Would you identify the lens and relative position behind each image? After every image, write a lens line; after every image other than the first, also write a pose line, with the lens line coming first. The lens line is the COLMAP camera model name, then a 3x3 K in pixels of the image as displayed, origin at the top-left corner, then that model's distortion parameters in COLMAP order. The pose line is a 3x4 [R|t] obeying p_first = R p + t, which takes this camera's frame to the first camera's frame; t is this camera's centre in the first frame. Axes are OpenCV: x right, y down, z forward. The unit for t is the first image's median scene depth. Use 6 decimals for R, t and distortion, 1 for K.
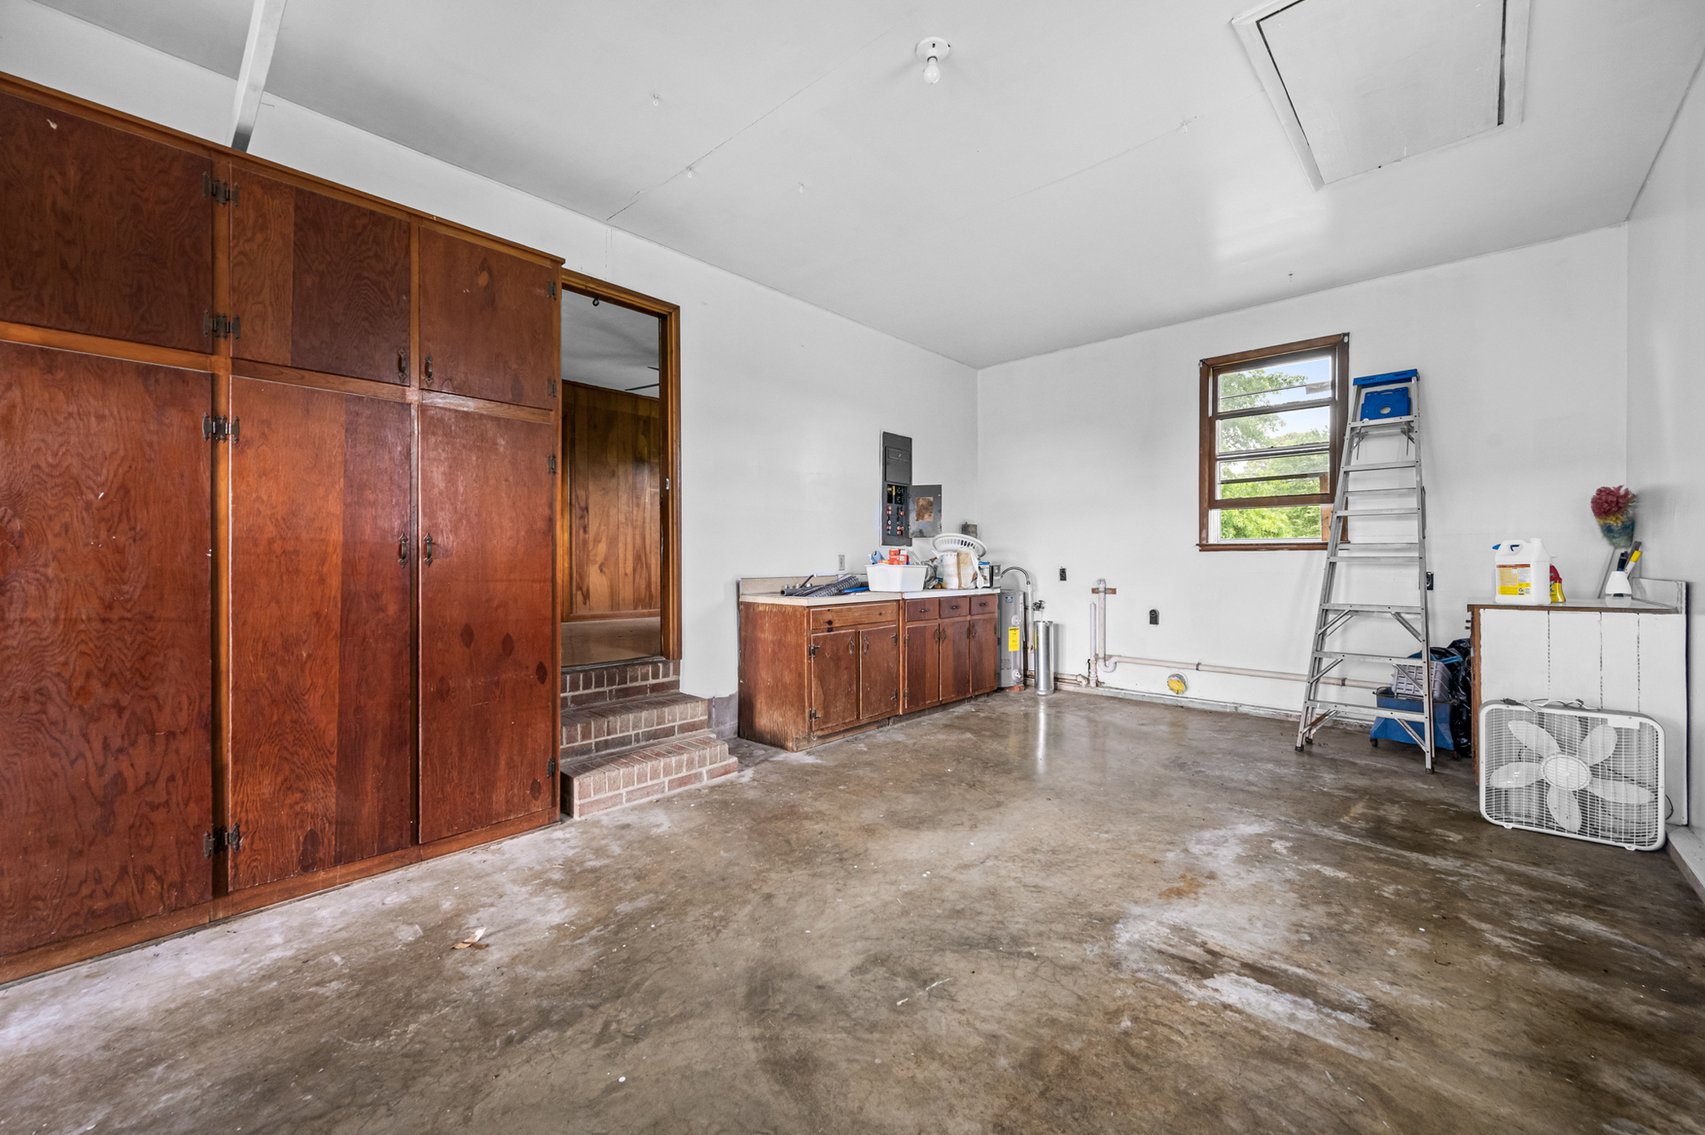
lens RADIAL K [[681.7, 0, 859.8], [0, 681.7, 564.0], [0, 0, 1]] dist [-0.000814, 0.000127]
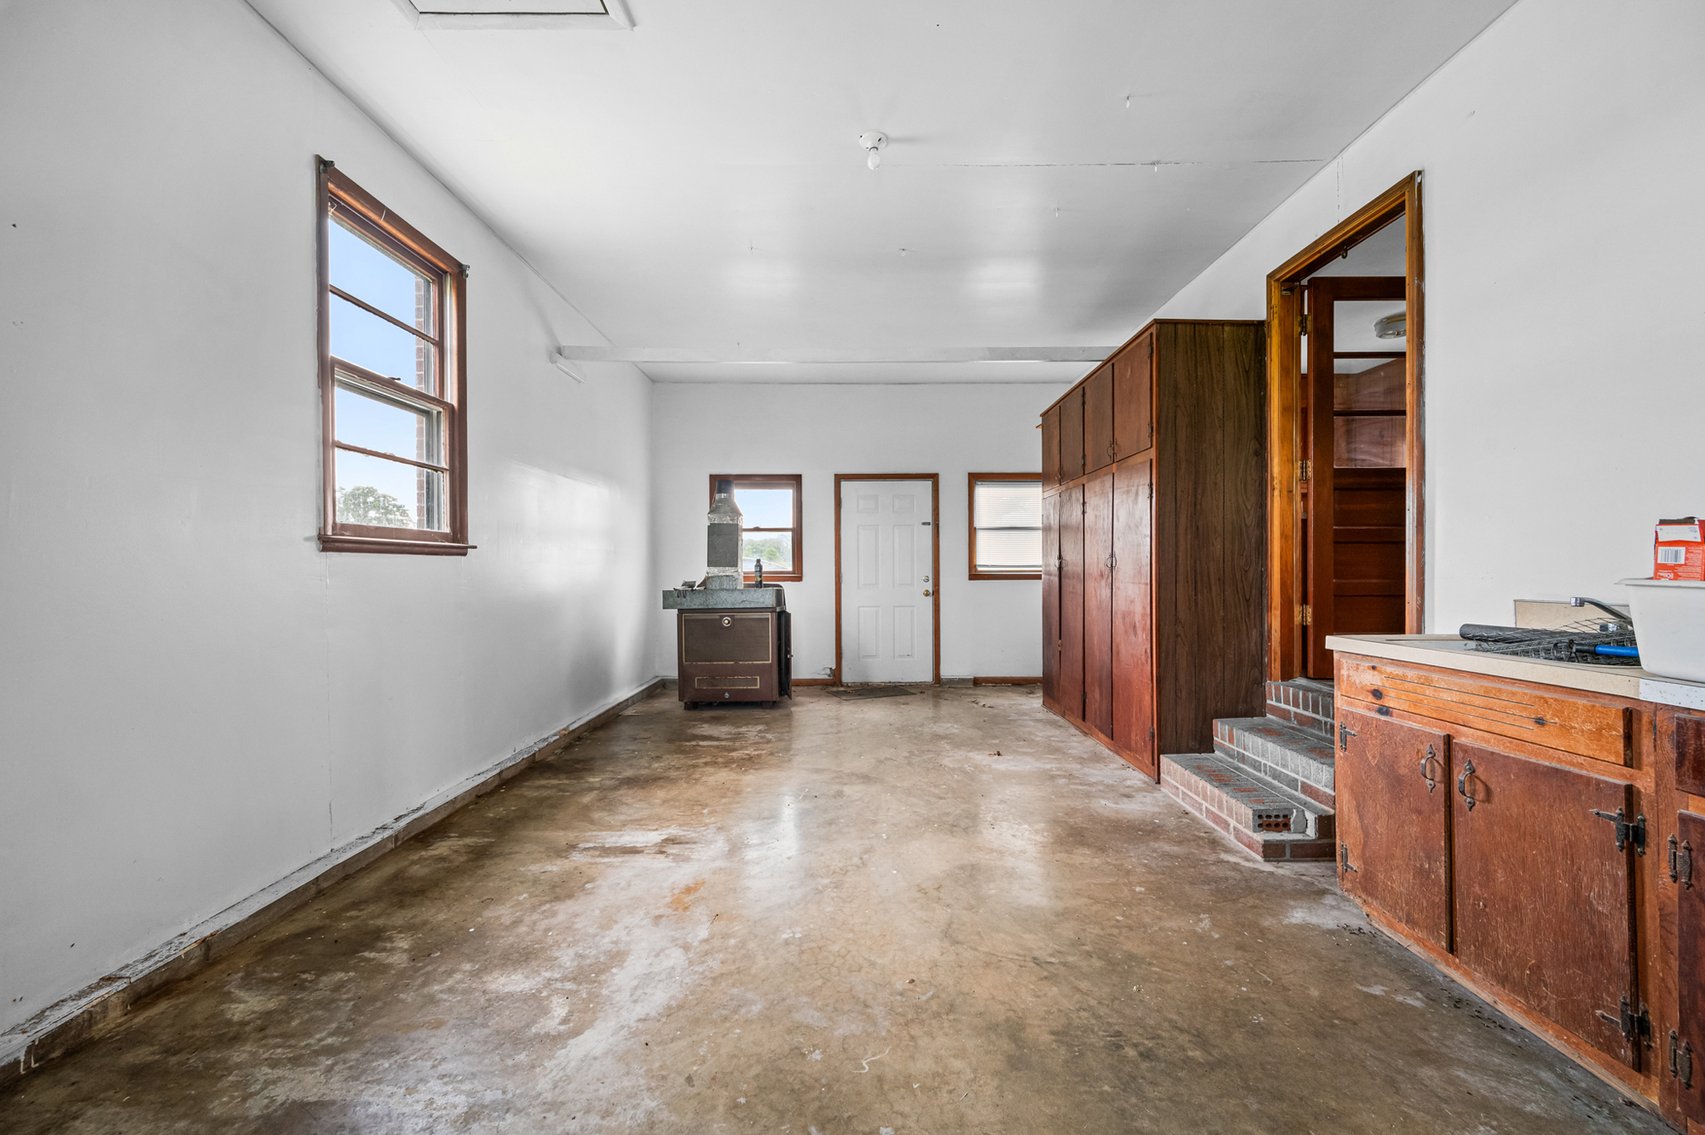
lens RADIAL K [[681.7, 0, 859.8], [0, 681.7, 564.0], [0, 0, 1]] dist [-0.000814, 0.000127]
pose [[-0.742026, 0.002462, -0.670367, 0.958045], [0.008201, 0.999952, -0.005405, -0.012503], [0.670321, -0.009508, -0.742010, 1.927272]]
